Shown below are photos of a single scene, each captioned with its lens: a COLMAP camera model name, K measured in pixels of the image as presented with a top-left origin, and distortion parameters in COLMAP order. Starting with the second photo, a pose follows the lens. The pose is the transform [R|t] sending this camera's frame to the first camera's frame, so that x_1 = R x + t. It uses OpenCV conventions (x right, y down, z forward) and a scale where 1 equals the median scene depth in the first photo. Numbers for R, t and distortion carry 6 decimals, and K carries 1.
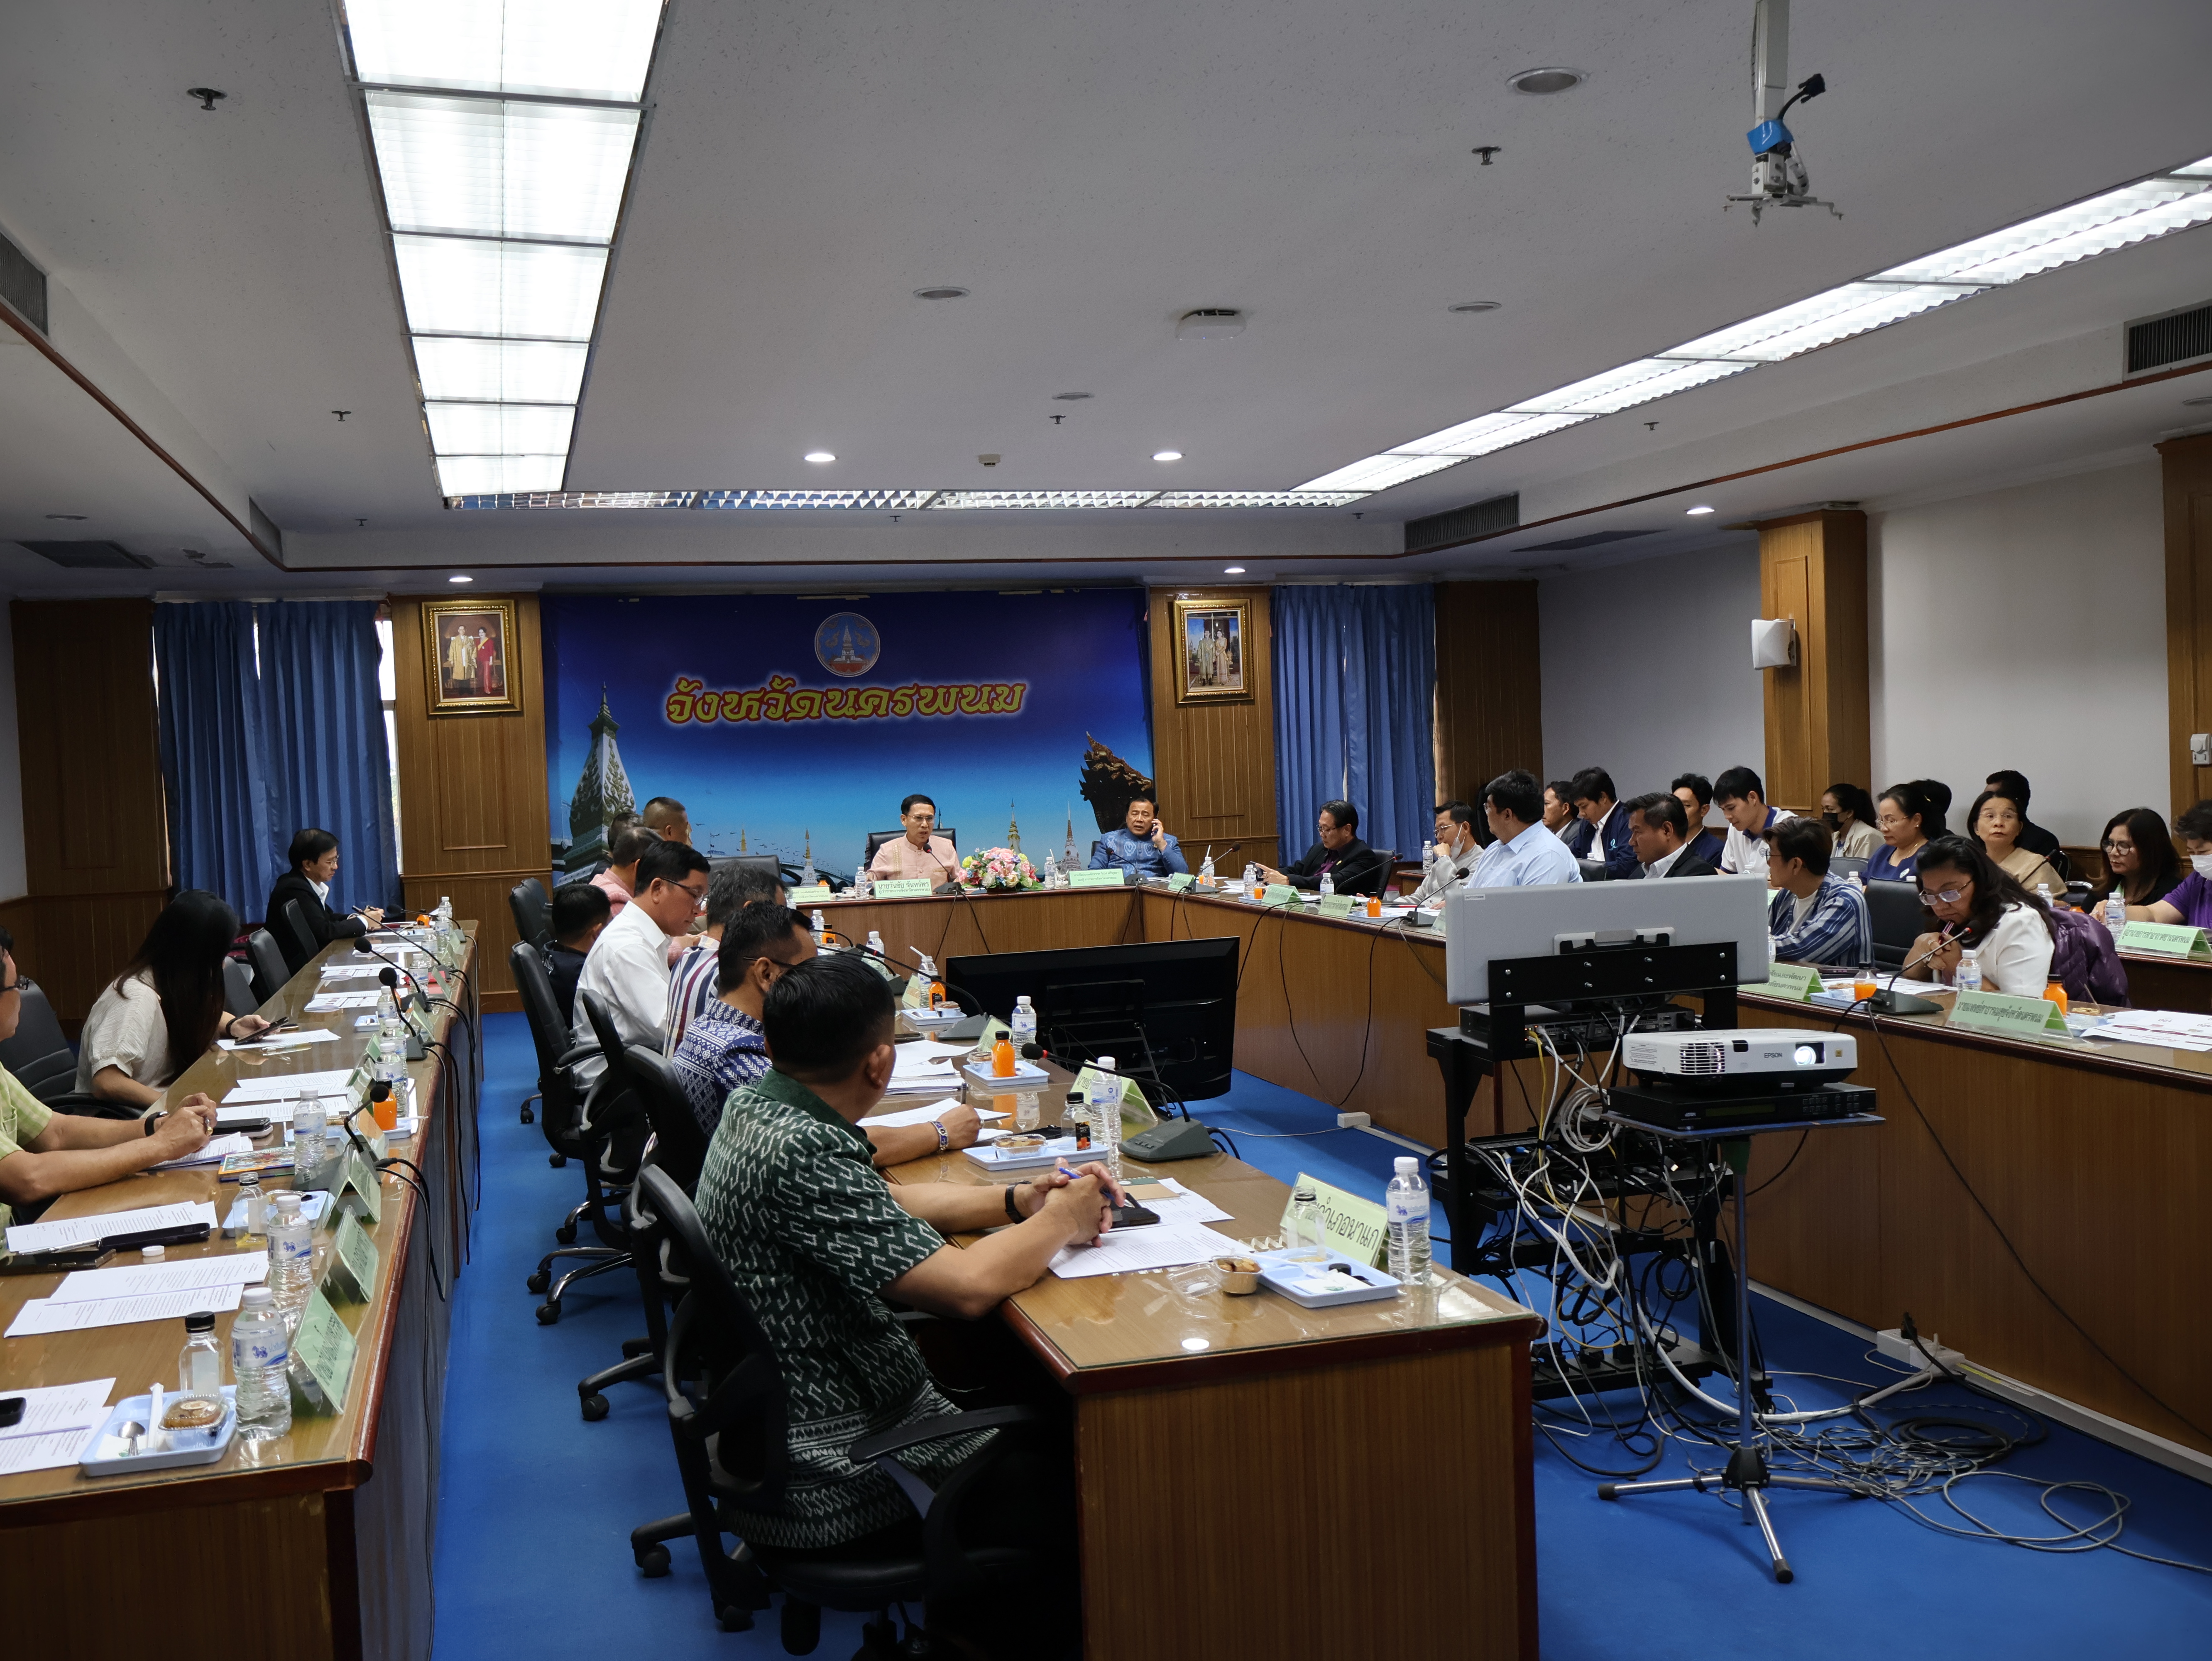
lens RADIAL K [[2076.7, 0, 1088.2], [0, 2076.7, 829.0], [0, 0, 1]] dist [-0.011327, 0.014756]
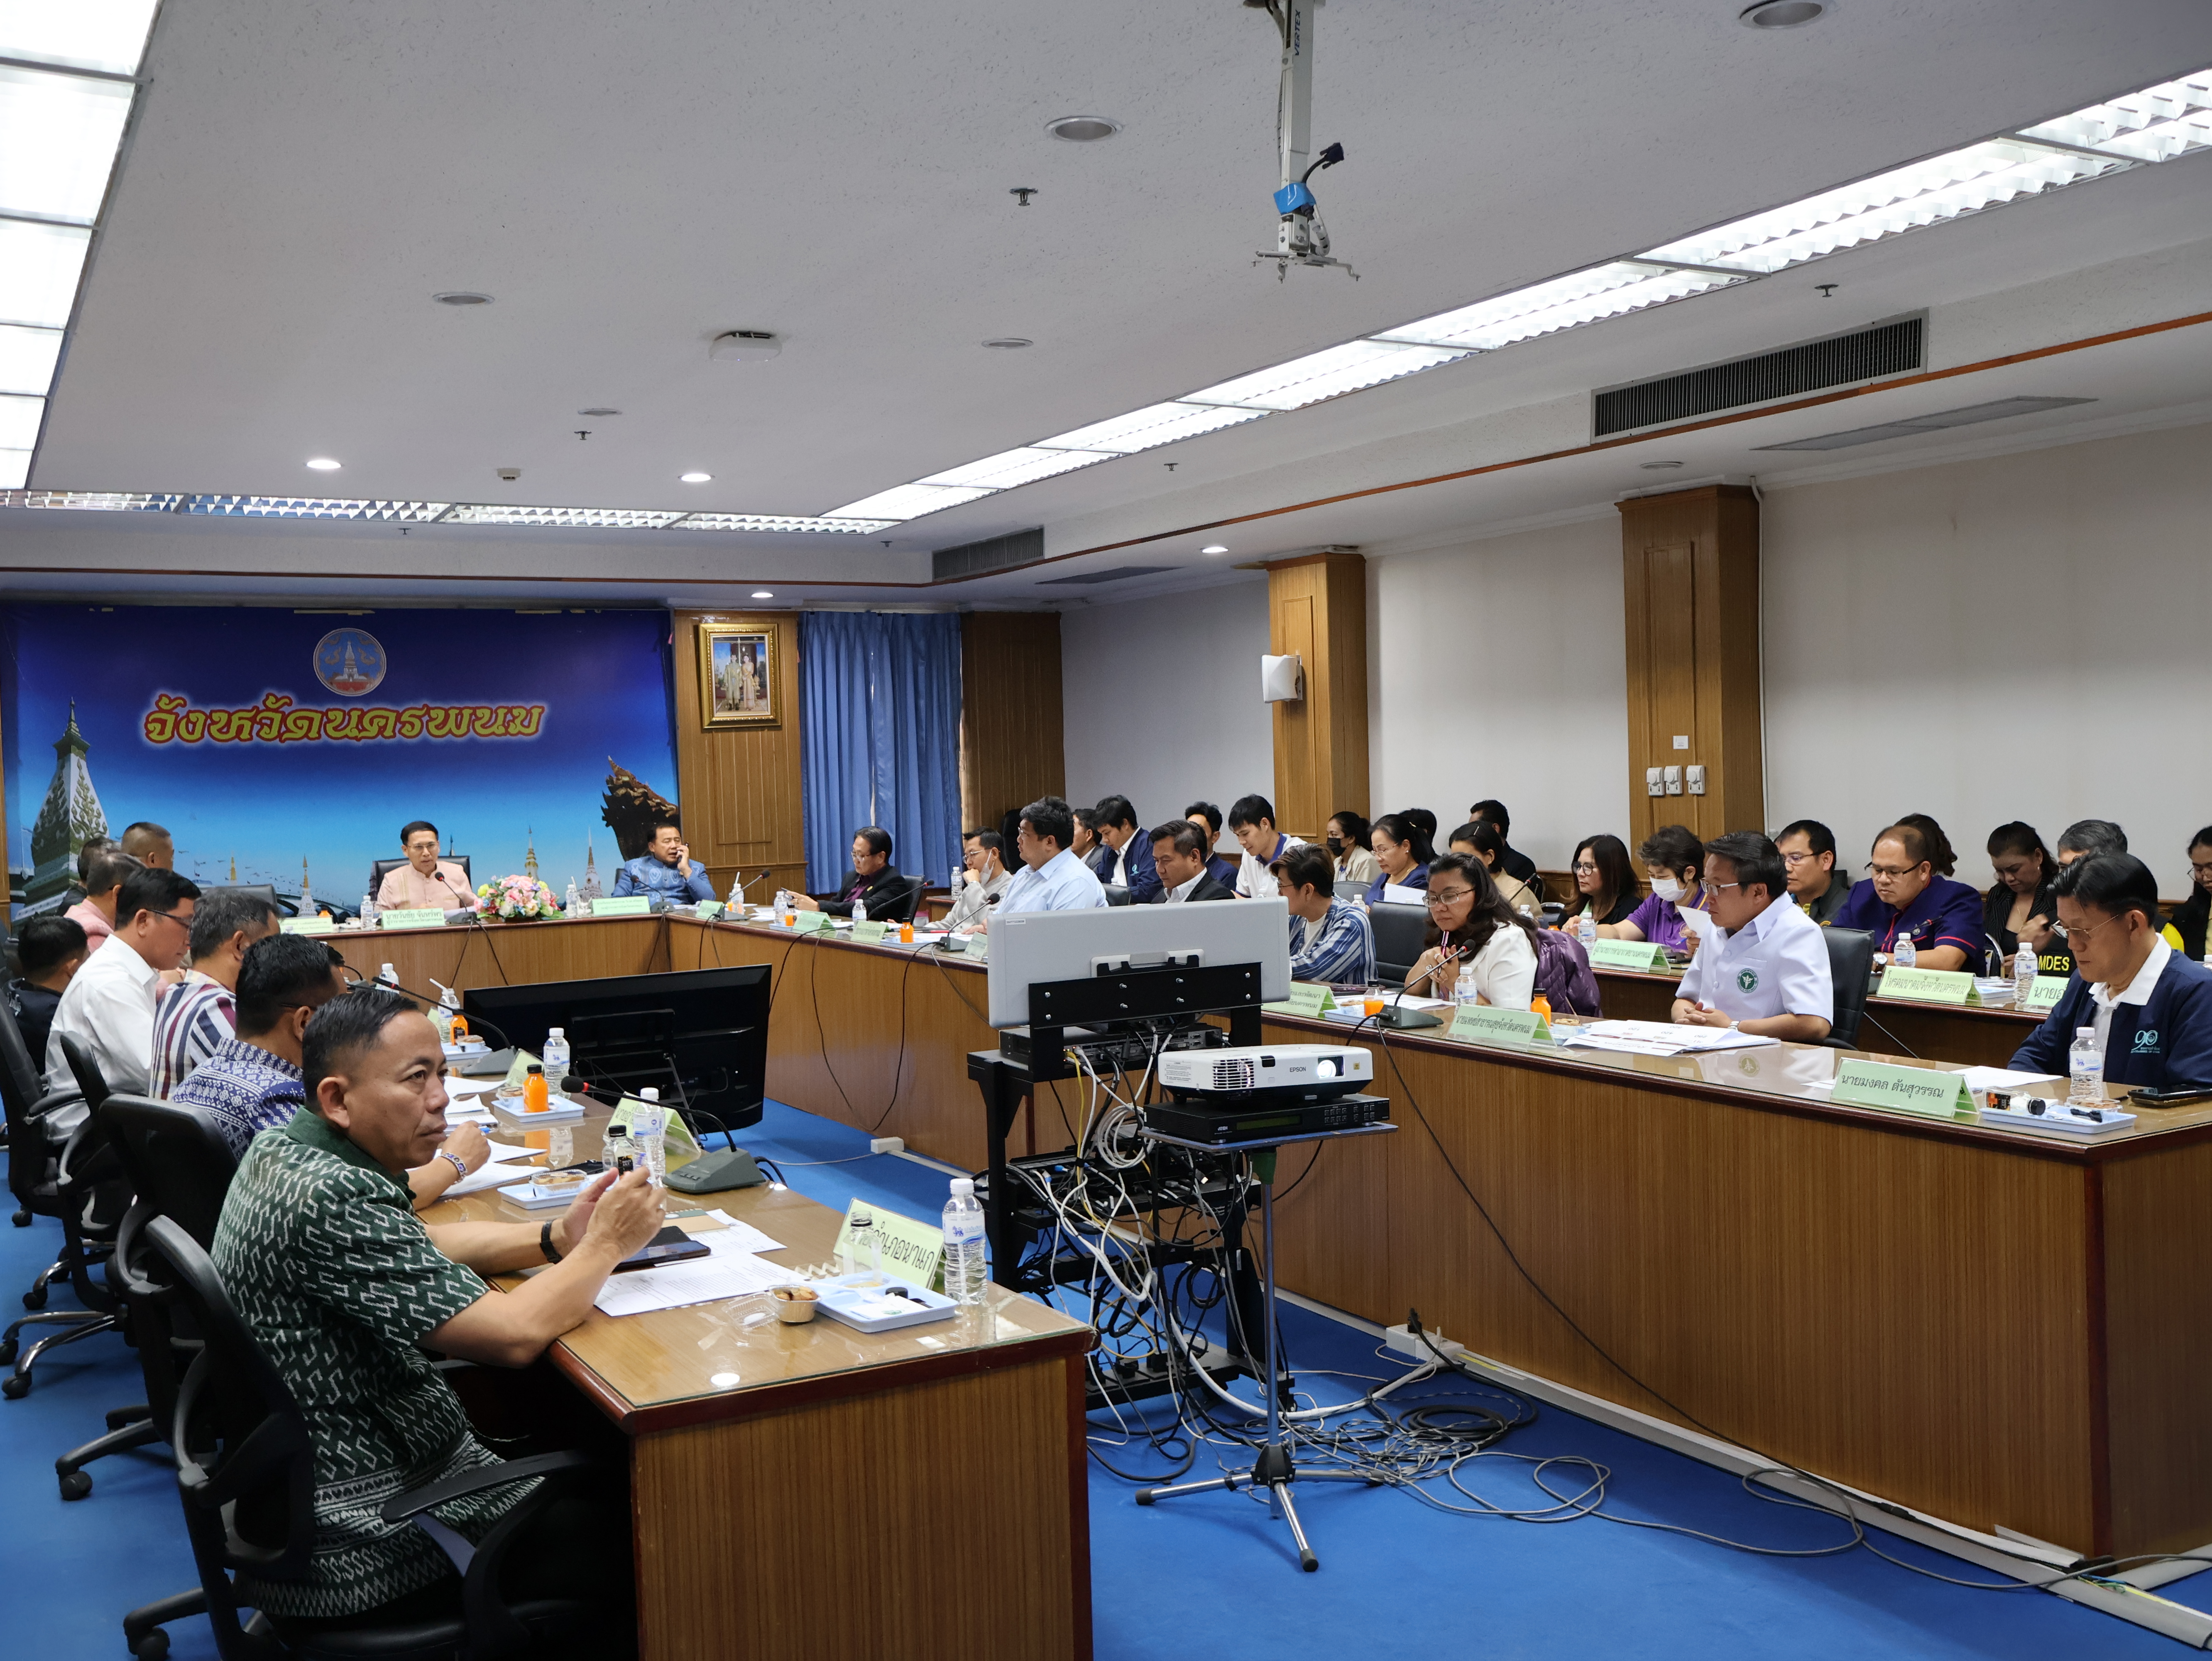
lens RADIAL K [[2077.2, 0, 1096.2], [0, 2077.2, 837.9], [0, 0, 1]] dist [-0.010628, 0.011427]
pose [[0.972882, 0.000136, 0.231300, -0.004957], [0.001856, 0.999963, -0.008393, 0.000115], [-0.231293, 0.008594, 0.972846, -0.000728]]
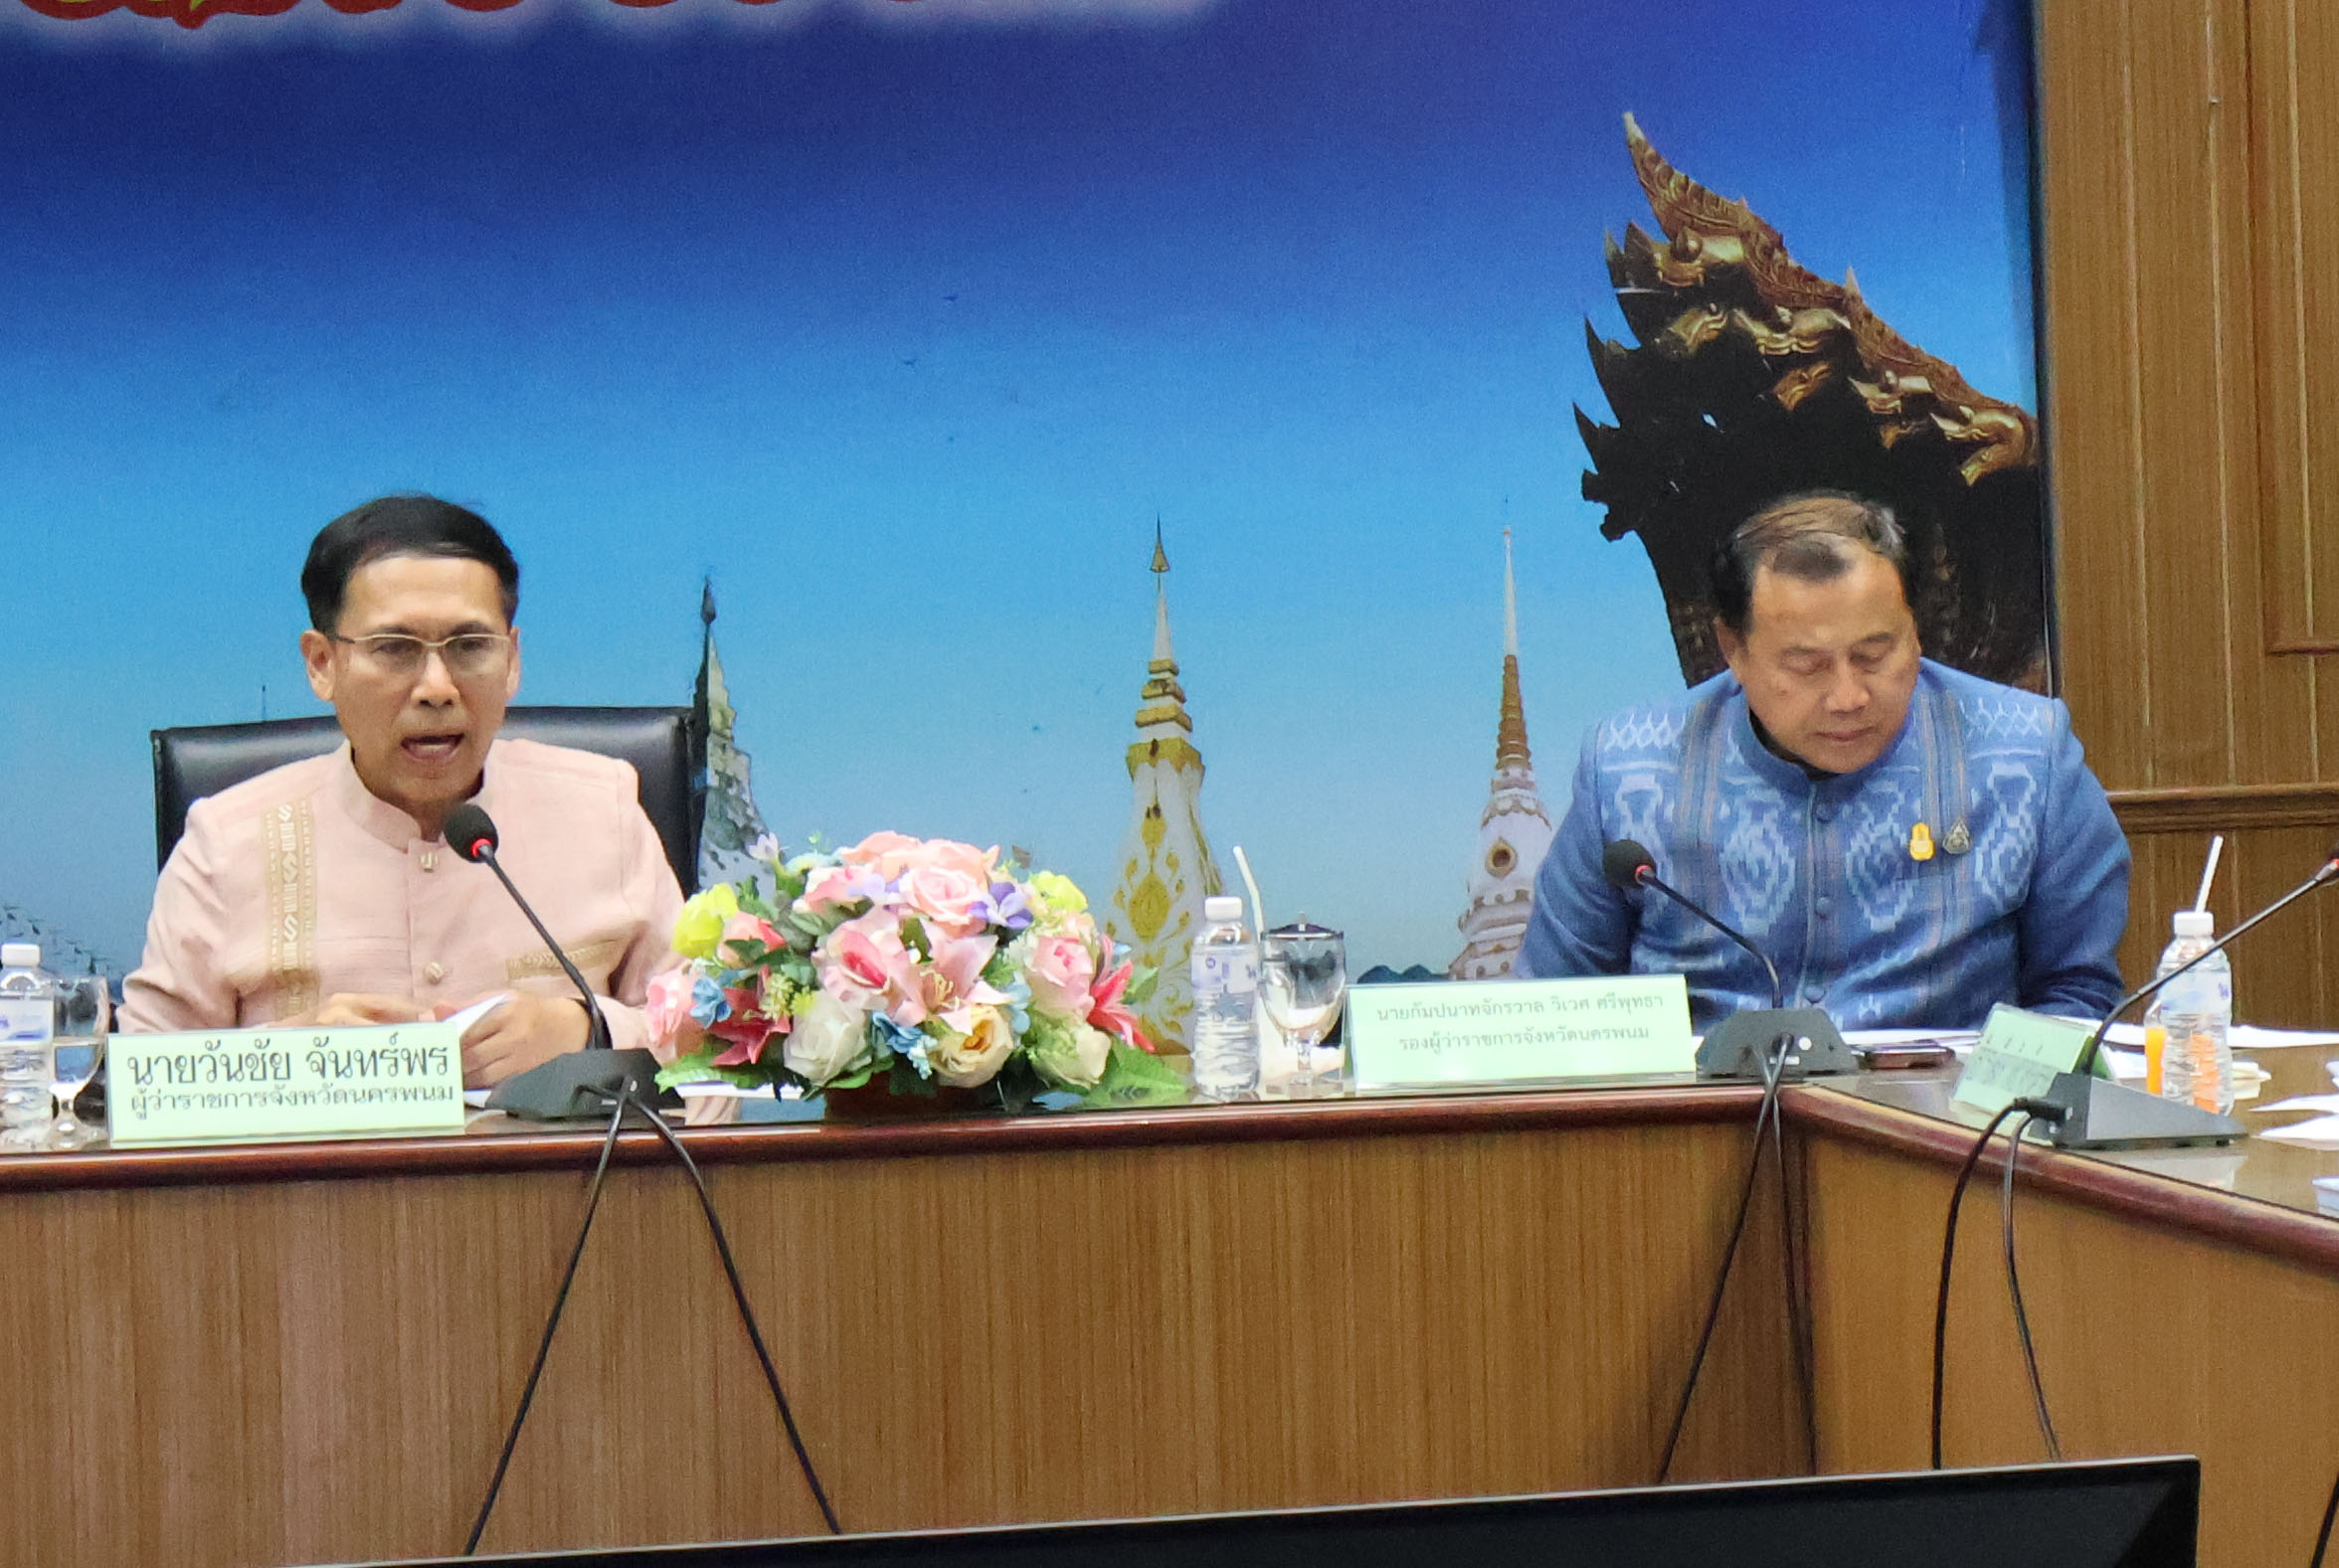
lens RADIAL K [[11763.4, 0, 1605.7], [0, 11763.4, 782.3], [0, 0, 1]] dist [-0.006102, 0.651636]
pose [[0.998853, 0.012339, -0.046254, 0.059322], [-0.011918, 0.999885, 0.009356, -0.004586], [0.046365, -0.008794, 0.998886, 0.117469]]
